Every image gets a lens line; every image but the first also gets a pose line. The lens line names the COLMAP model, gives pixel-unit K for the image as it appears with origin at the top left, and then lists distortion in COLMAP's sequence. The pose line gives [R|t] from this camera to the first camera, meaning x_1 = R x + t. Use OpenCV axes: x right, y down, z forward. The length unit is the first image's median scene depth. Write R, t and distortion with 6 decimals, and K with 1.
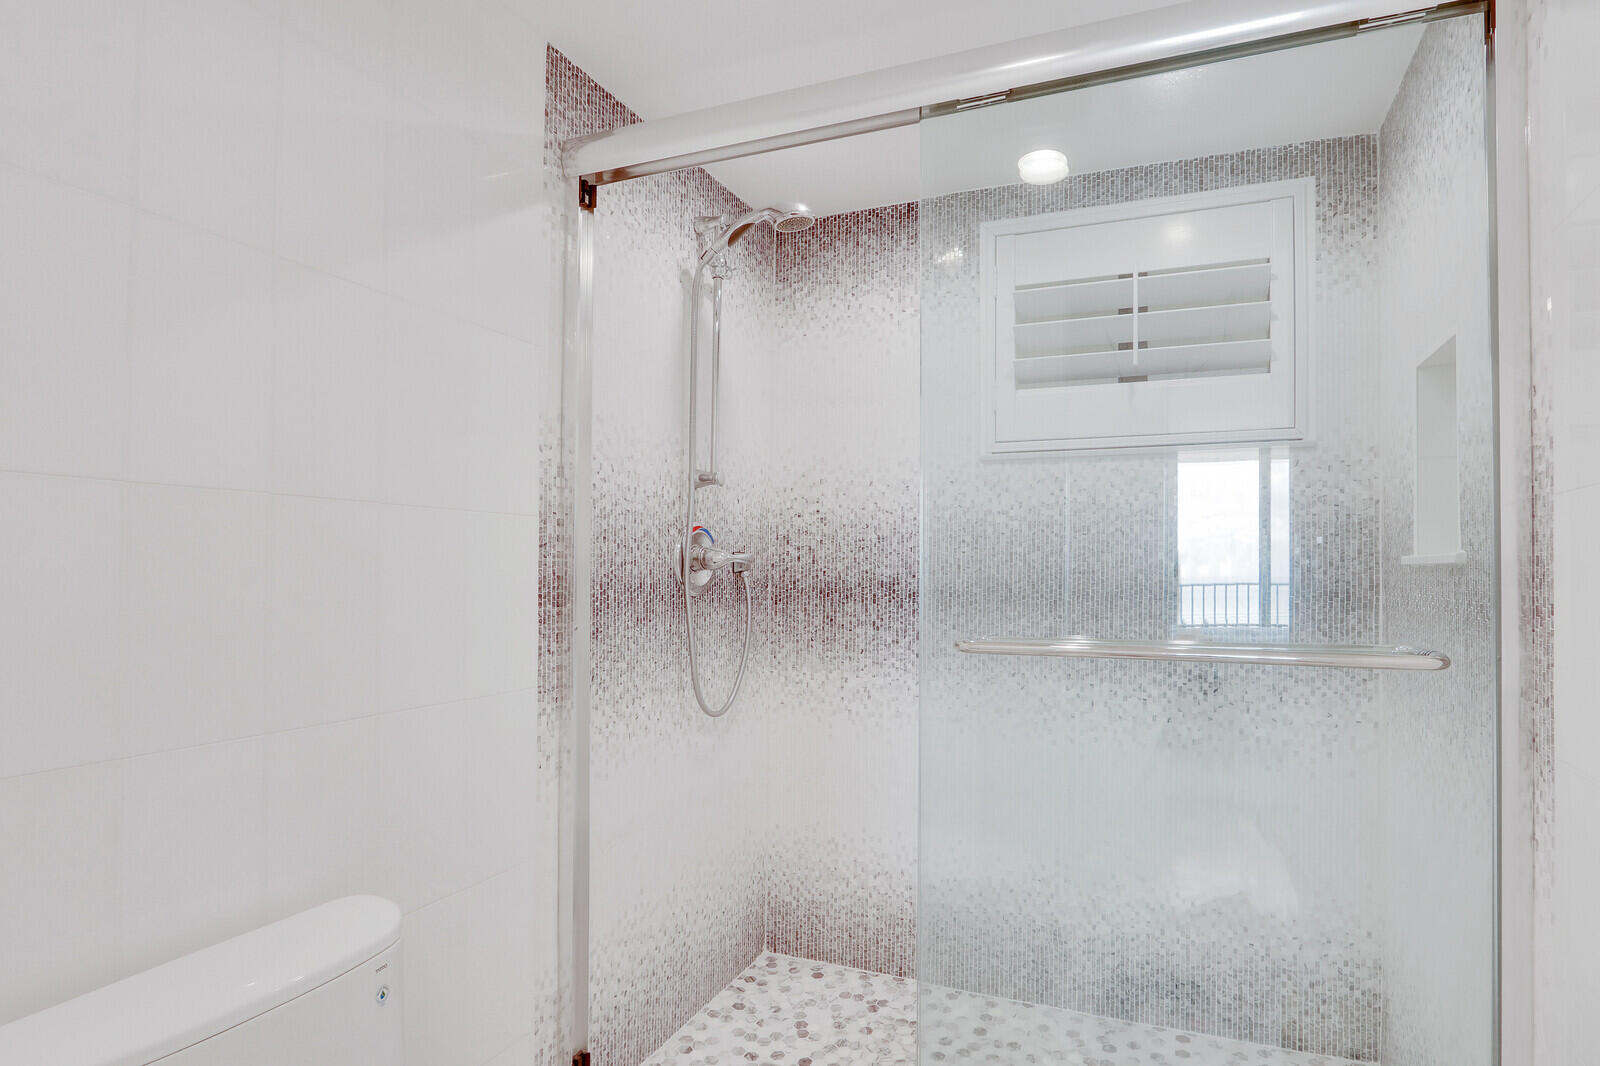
lens RADIAL K [[787.4, 0, 800.6], [0, 787.4, 544.7], [0, 0, 1]] dist [-0.025599, 0.002716]
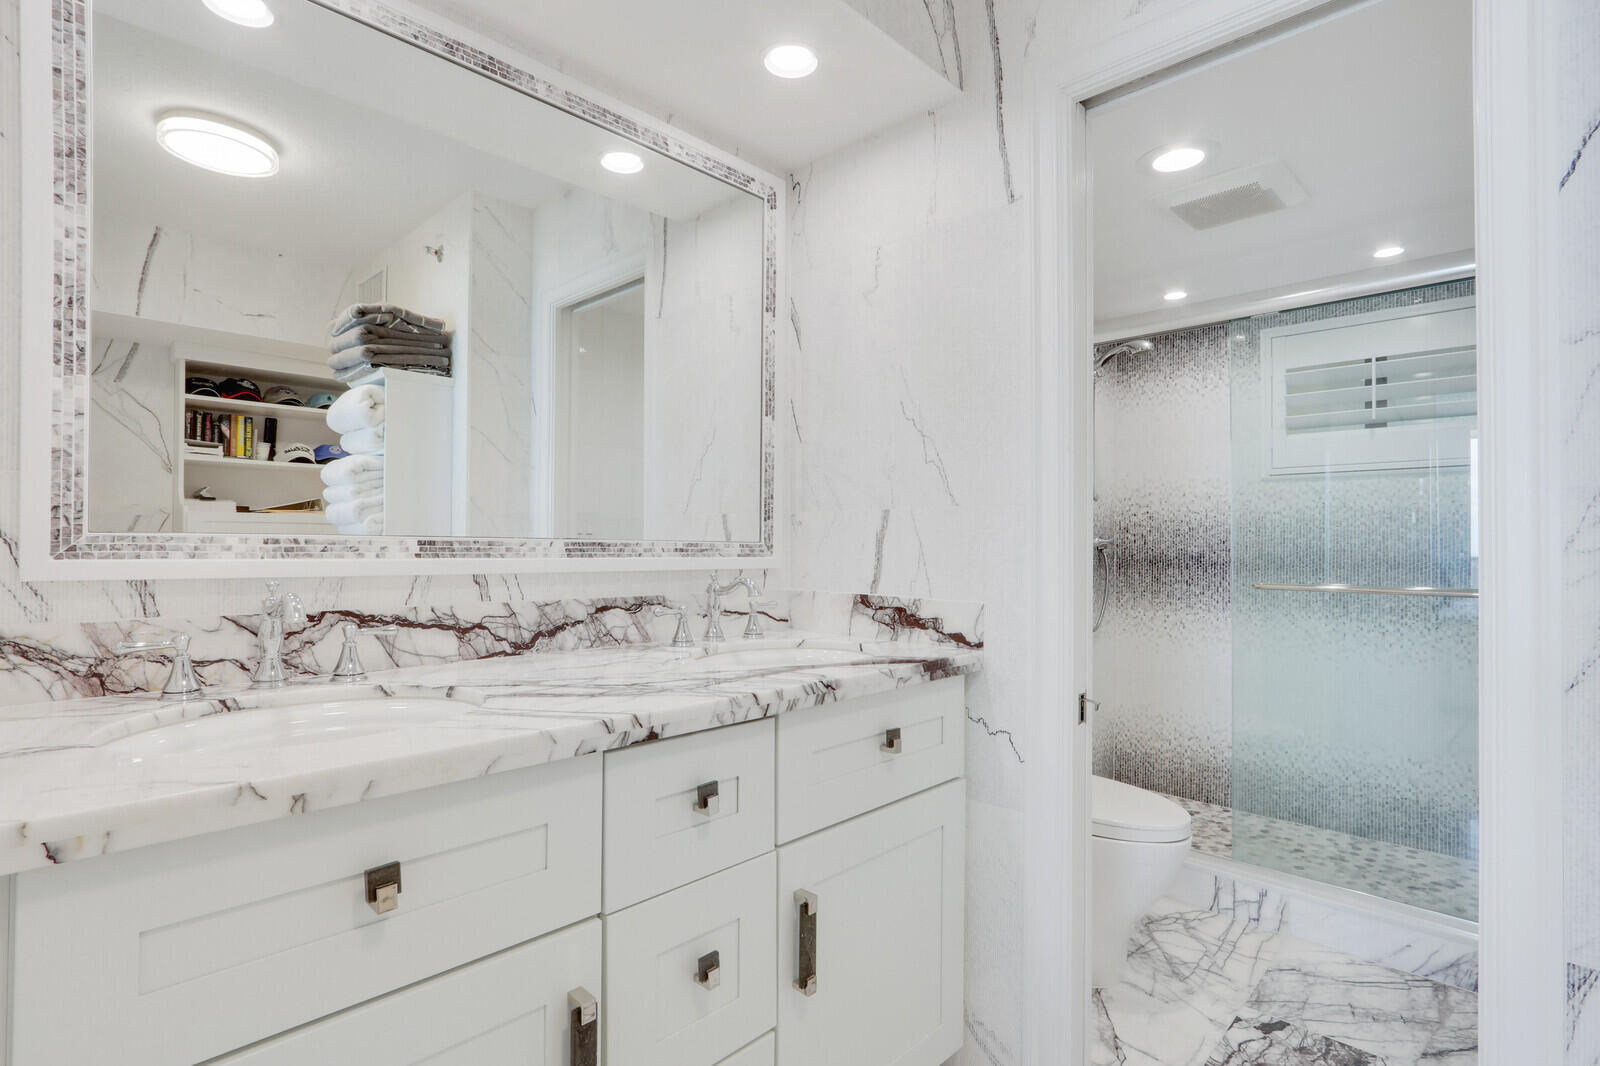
lens RADIAL K [[744.5, 0, 796.4], [0, 744.5, 518.8], [0, 0, 1]] dist [-0.022500, 0.004056]
pose [[0.947863, -0.007288, -0.318595, -0.190778], [0.005857, 0.999968, -0.005450, -0.026580], [0.318625, 0.003300, 0.947875, -0.725295]]
